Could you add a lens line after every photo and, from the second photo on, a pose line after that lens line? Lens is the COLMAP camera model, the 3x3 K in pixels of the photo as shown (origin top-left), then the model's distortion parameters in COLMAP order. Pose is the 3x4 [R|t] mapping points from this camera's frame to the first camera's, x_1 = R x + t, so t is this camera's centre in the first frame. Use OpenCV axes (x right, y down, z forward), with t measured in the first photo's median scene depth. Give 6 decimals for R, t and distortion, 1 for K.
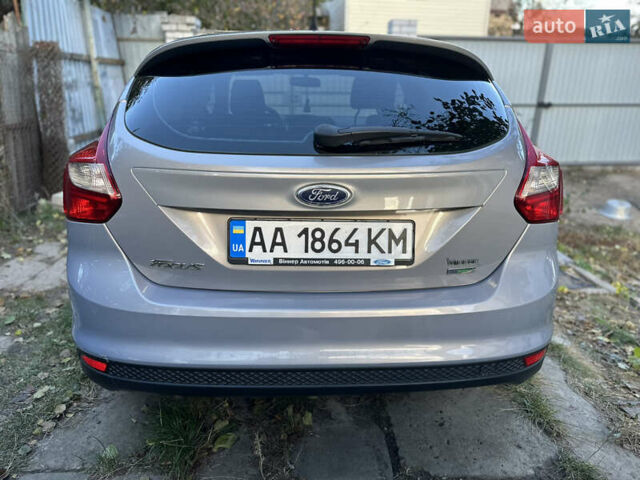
lens RADIAL K [[455.8, 0, 323.9], [0, 455.8, 238.2], [0, 0, 1]] dist [0.007789, 0.001412]
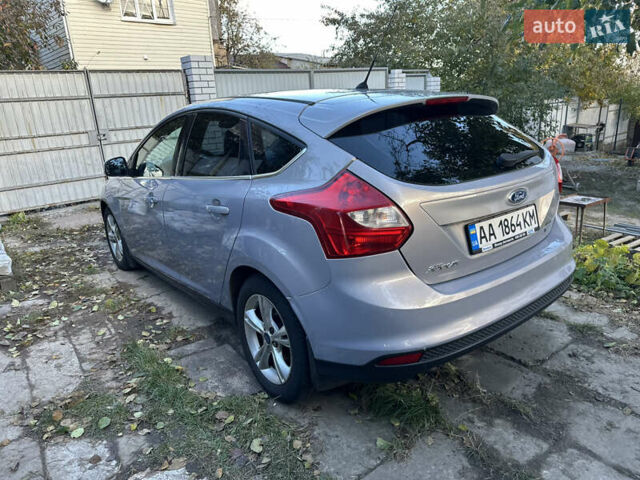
lens RADIAL K [[455.8, 0, 323.9], [0, 455.8, 238.2], [0, 0, 1]] dist [0.007789, 0.001412]
pose [[0.814593, -0.226873, 0.533823, -1.363540], [0.248258, 0.968144, 0.032626, -0.163232], [-0.524219, 0.105949, 0.844967, 0.007165]]
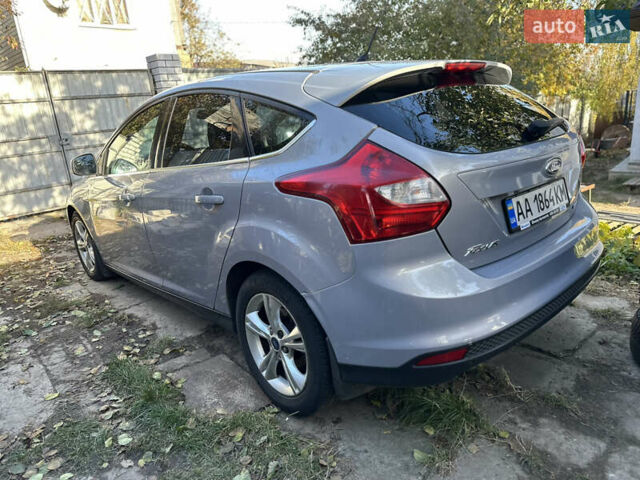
lens RADIAL K [[453.3, 0, 320.0], [0, 453.3, 240.0], [0, 0, 1]] dist [0.001312, 0.000176]
pose [[0.769823, -0.257253, 0.584117, -1.374026], [0.291205, 0.955936, 0.037220, -0.132865], [-0.567954, 0.141445, 0.810816, 0.270416]]
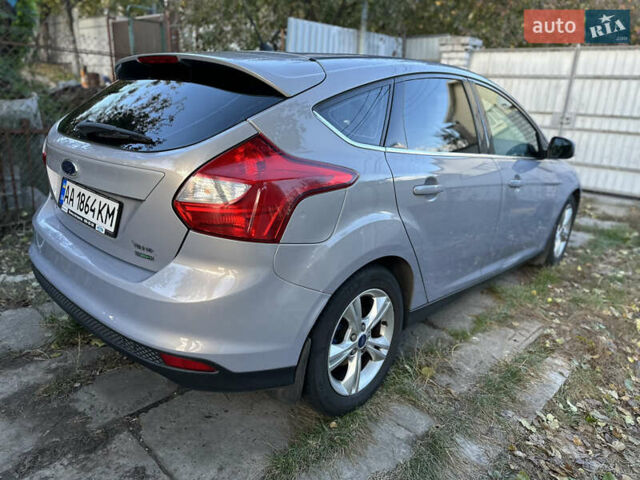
lens RADIAL K [[455.8, 0, 323.9], [0, 455.8, 238.2], [0, 0, 1]] dist [0.007789, 0.001412]
pose [[0.697231, 0.235665, -0.677002, 1.448811], [-0.262036, 0.962846, 0.065303, -0.171710], [0.667238, 0.131868, 0.733079, 0.486002]]
